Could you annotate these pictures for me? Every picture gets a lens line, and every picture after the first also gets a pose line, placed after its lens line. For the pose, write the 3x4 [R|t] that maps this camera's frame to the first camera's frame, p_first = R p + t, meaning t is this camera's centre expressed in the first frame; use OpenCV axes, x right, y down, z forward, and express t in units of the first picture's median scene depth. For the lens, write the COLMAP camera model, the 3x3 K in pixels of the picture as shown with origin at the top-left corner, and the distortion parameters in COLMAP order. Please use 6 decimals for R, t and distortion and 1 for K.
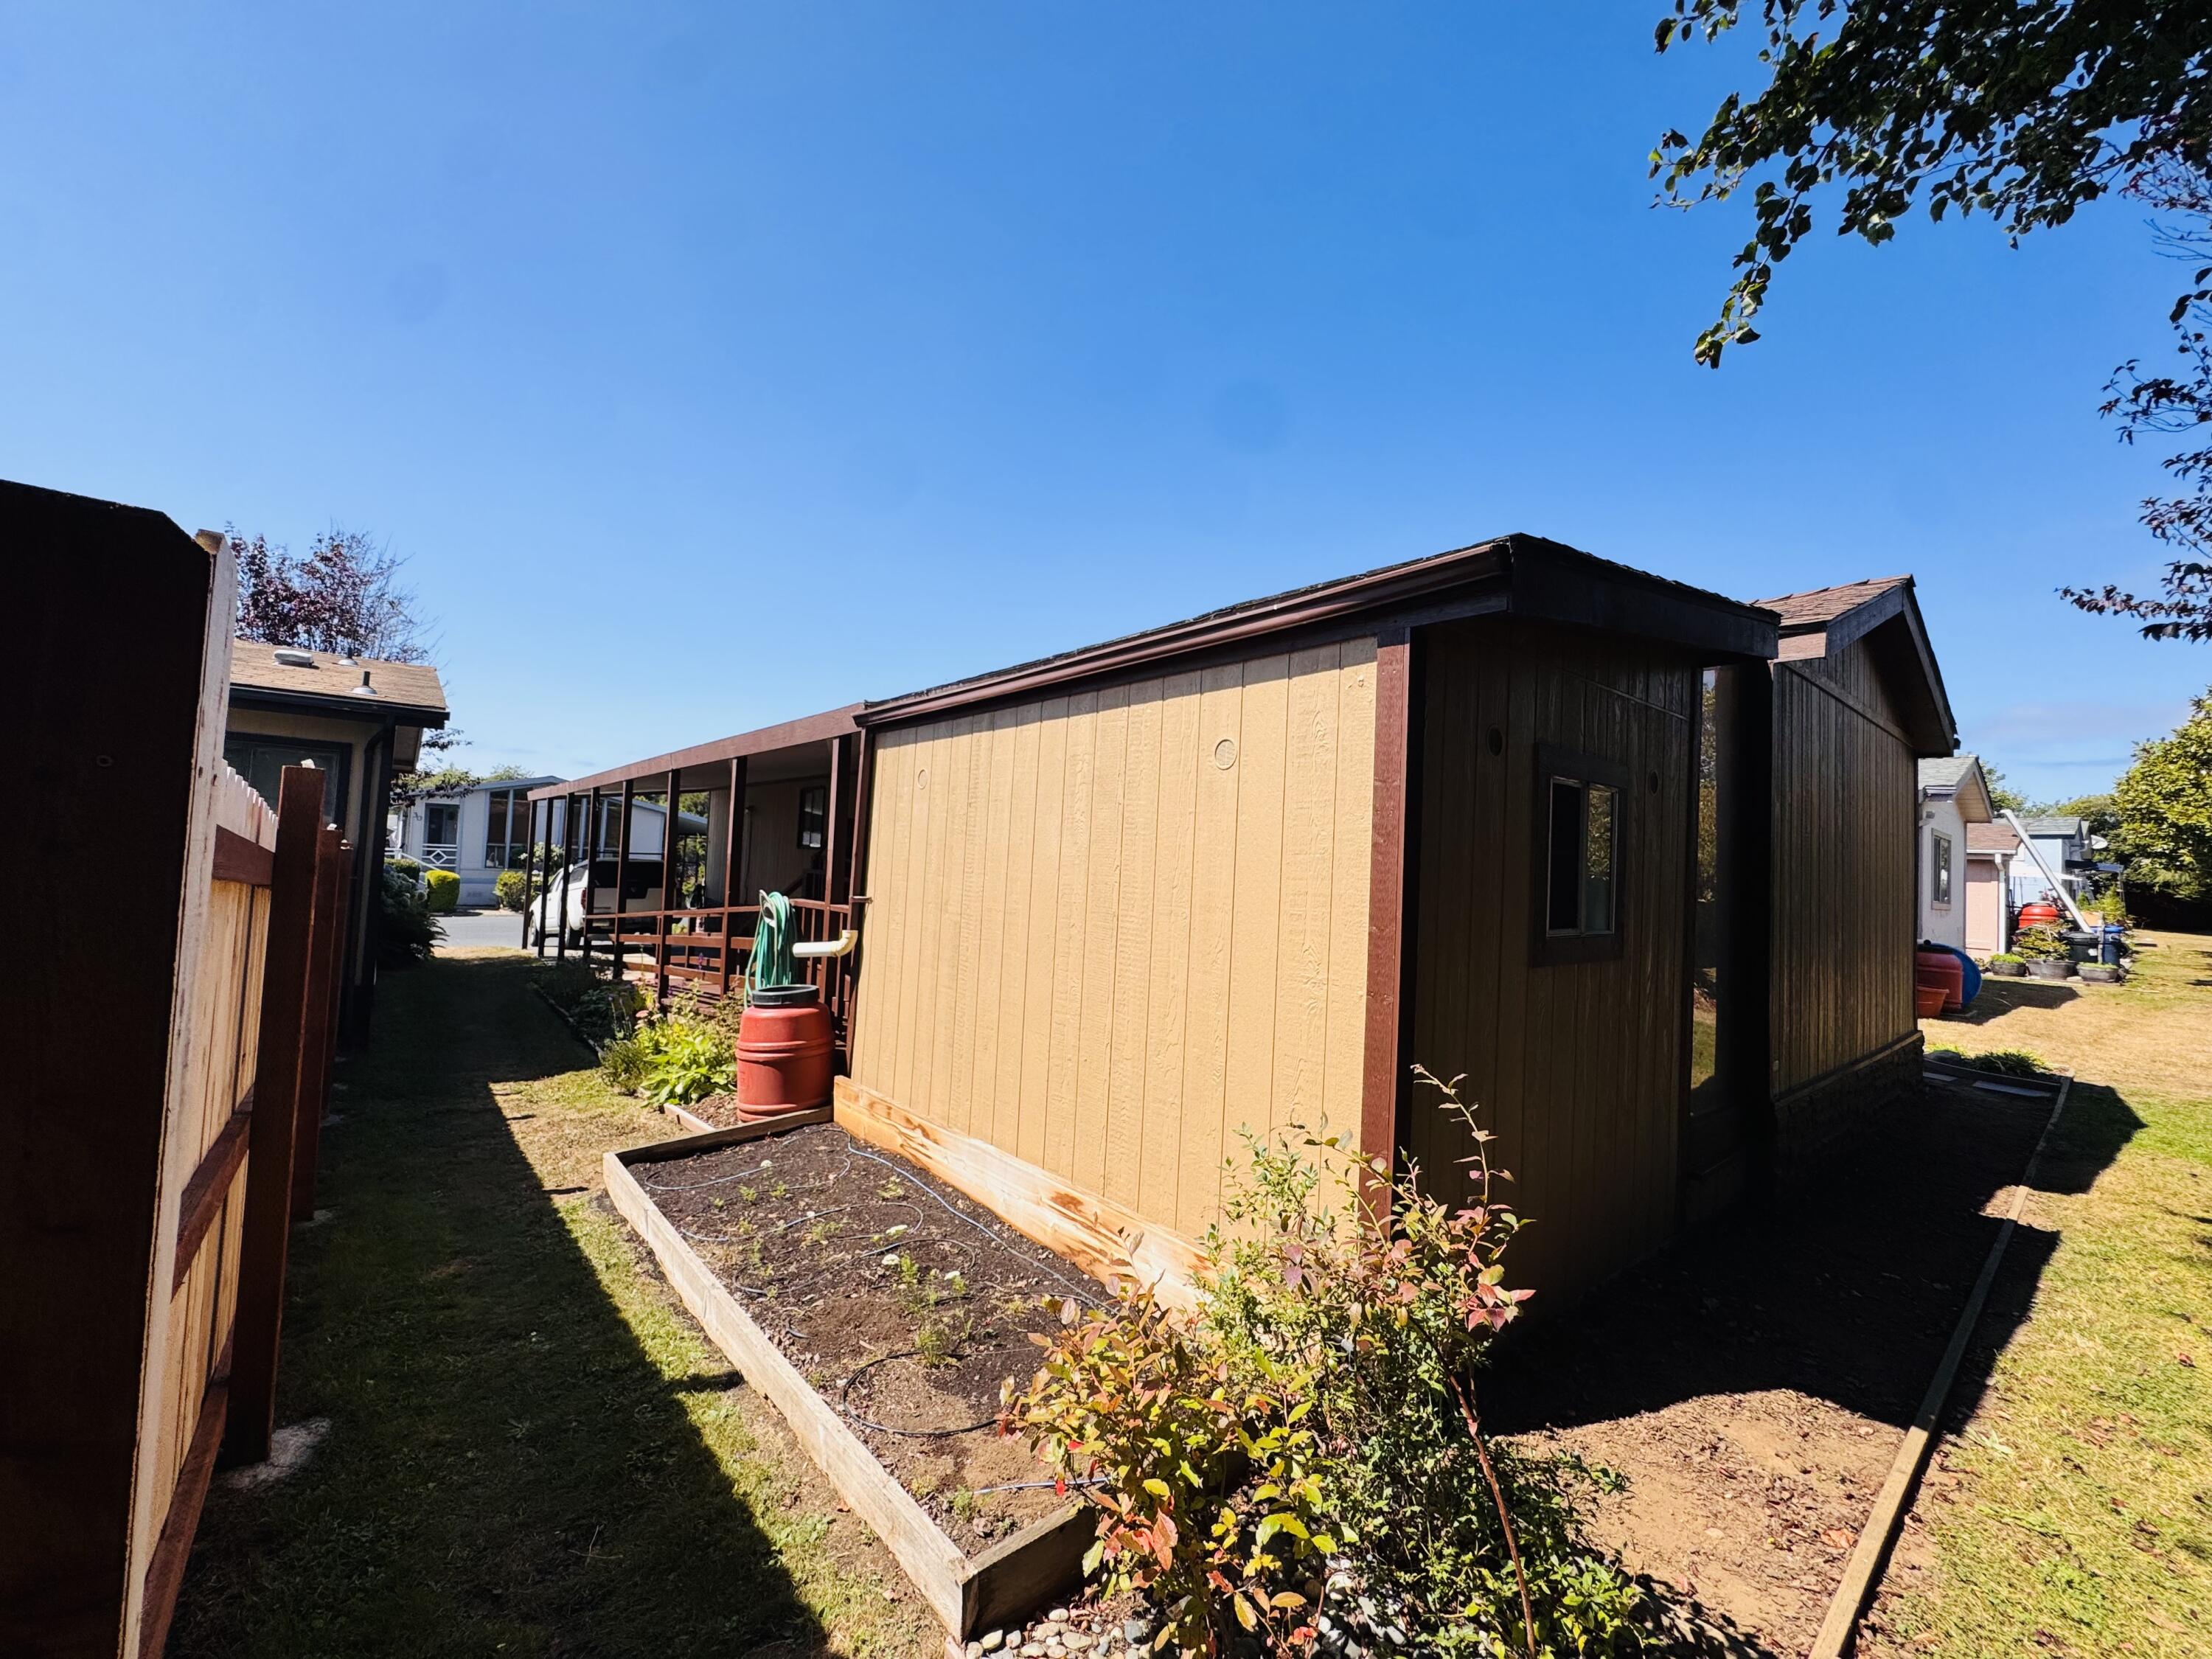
lens RADIAL K [[878.9, 0, 1106.0], [0, 878.9, 829.5], [0, 0, 1]] dist [-0.002578, -0.000163]
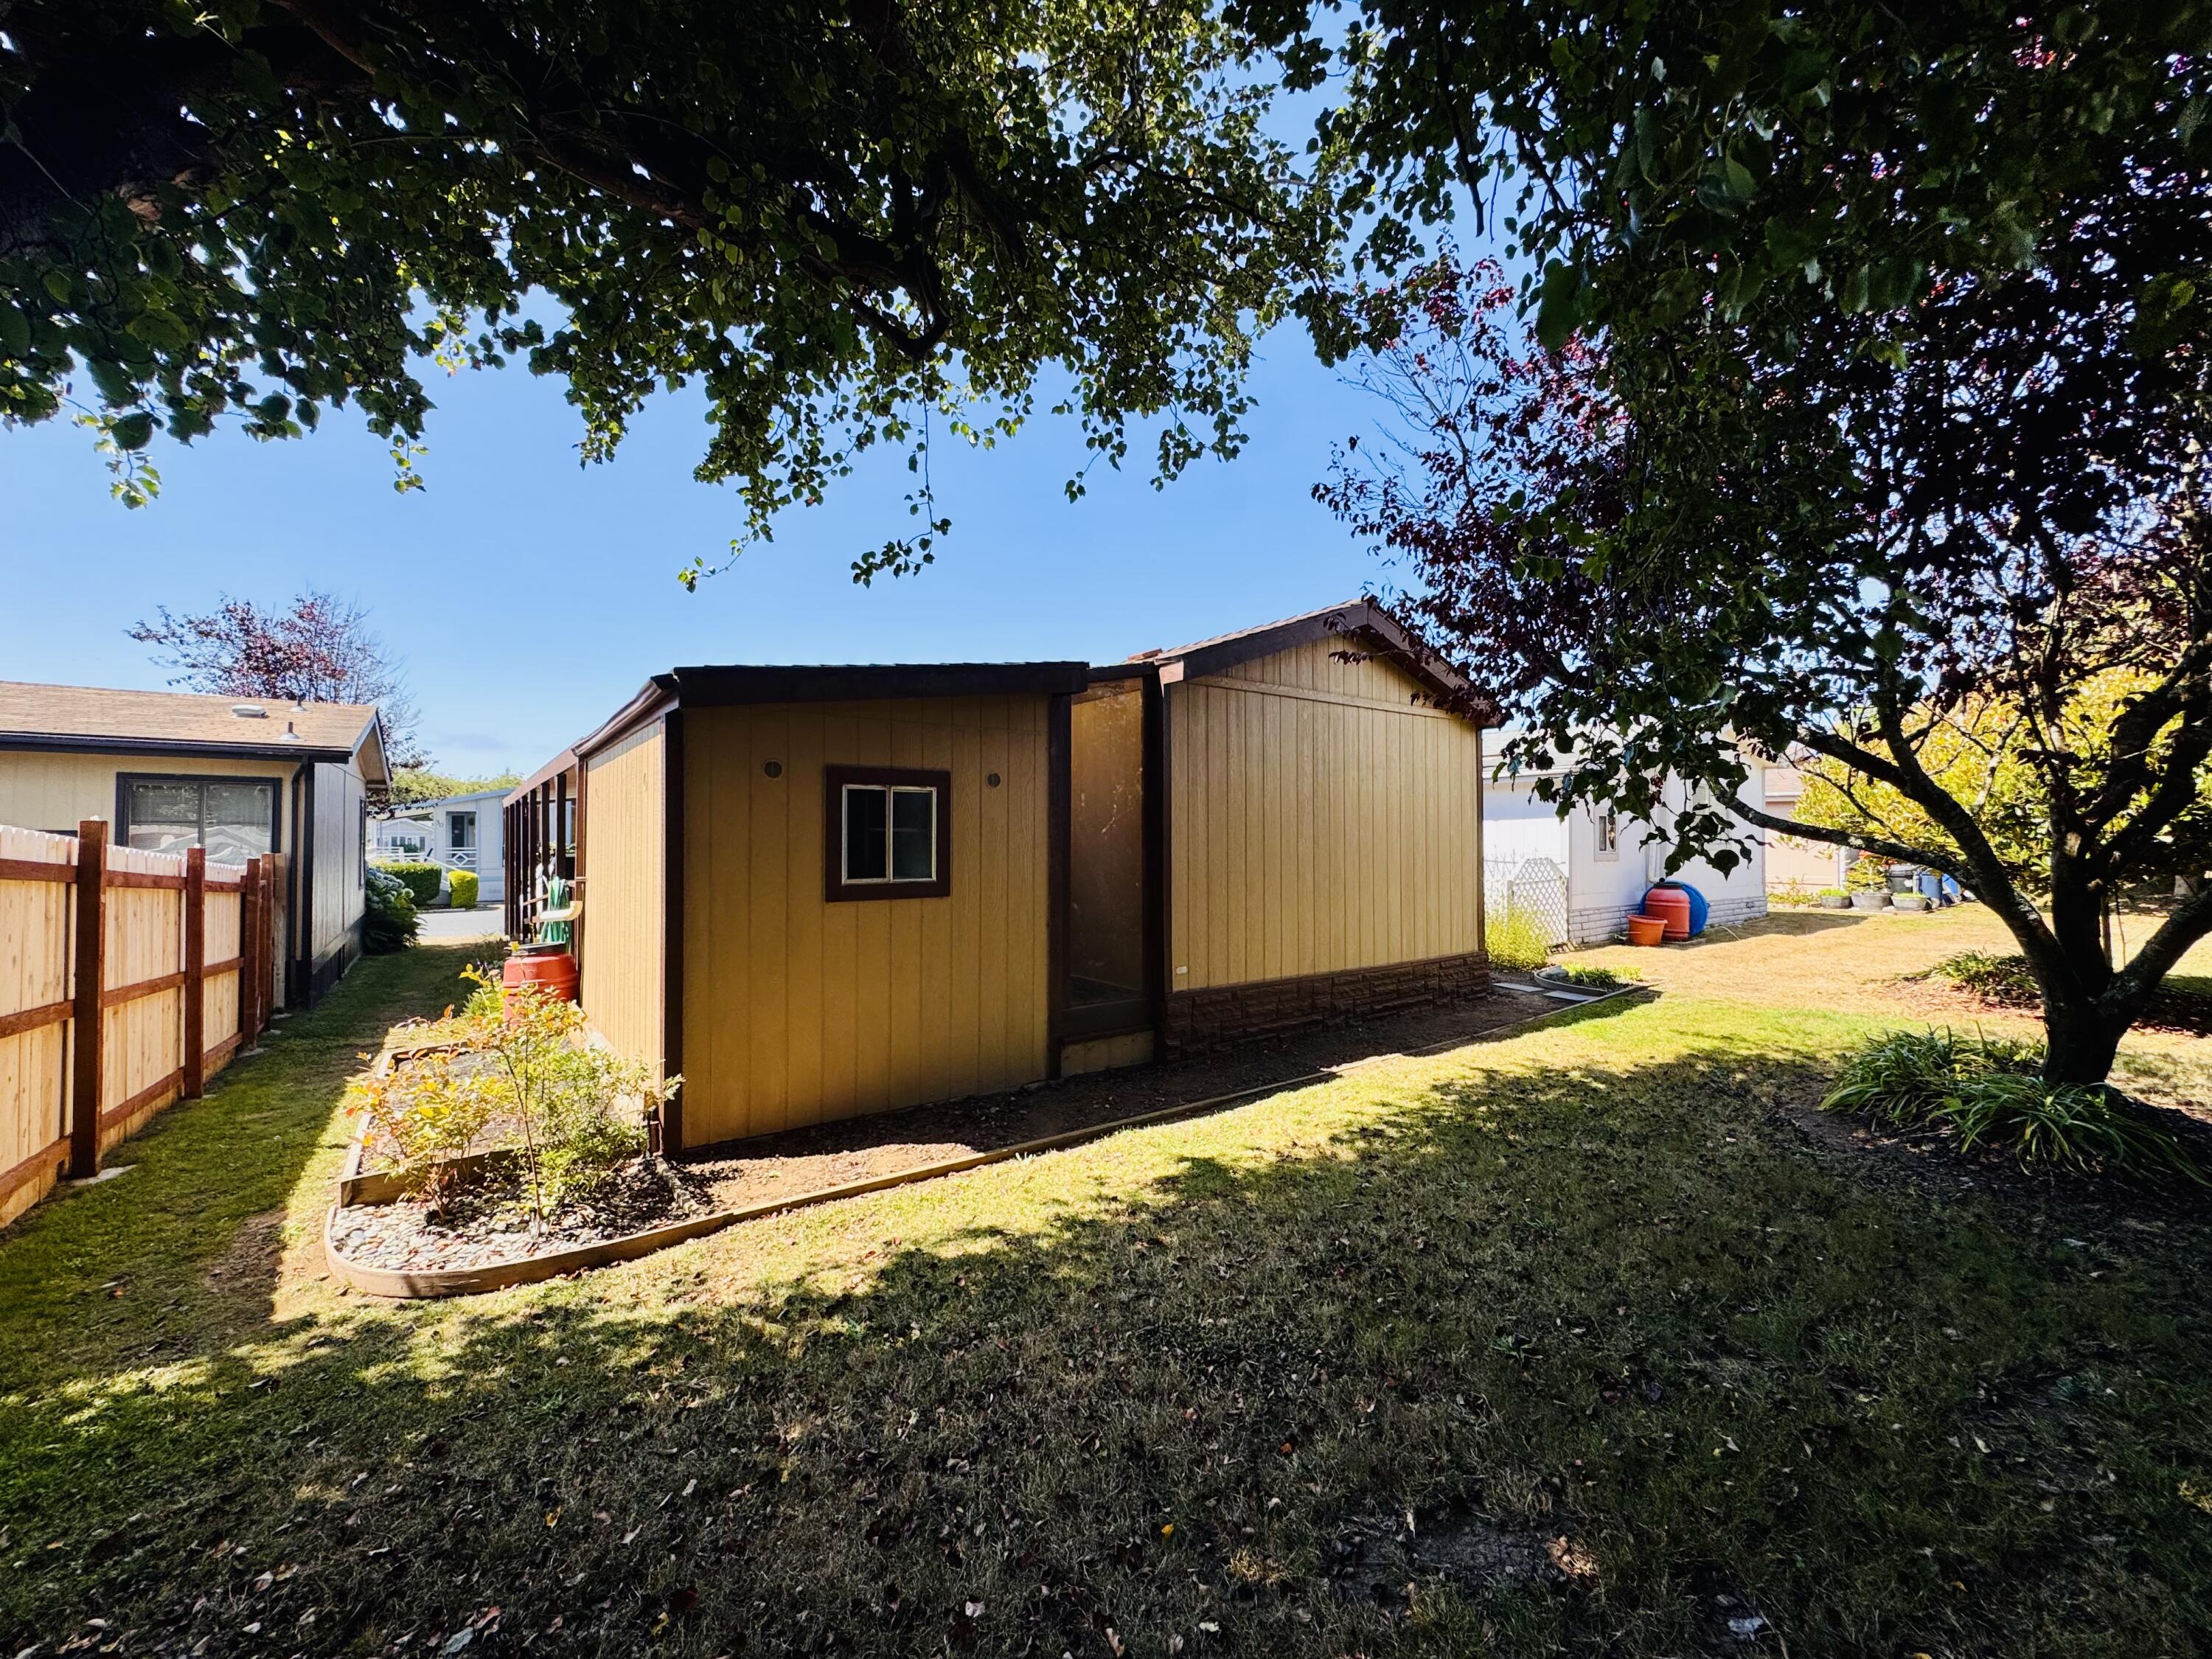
lens RADIAL K [[878.9, 0, 1106.0], [0, 878.9, 829.5], [0, 0, 1]] dist [-0.002578, -0.000163]
pose [[0.997499, -0.044555, -0.054876, 0.437178], [0.046109, 0.998561, 0.027380, 0.000092], [0.053577, -0.029842, 0.998118, -0.243982]]
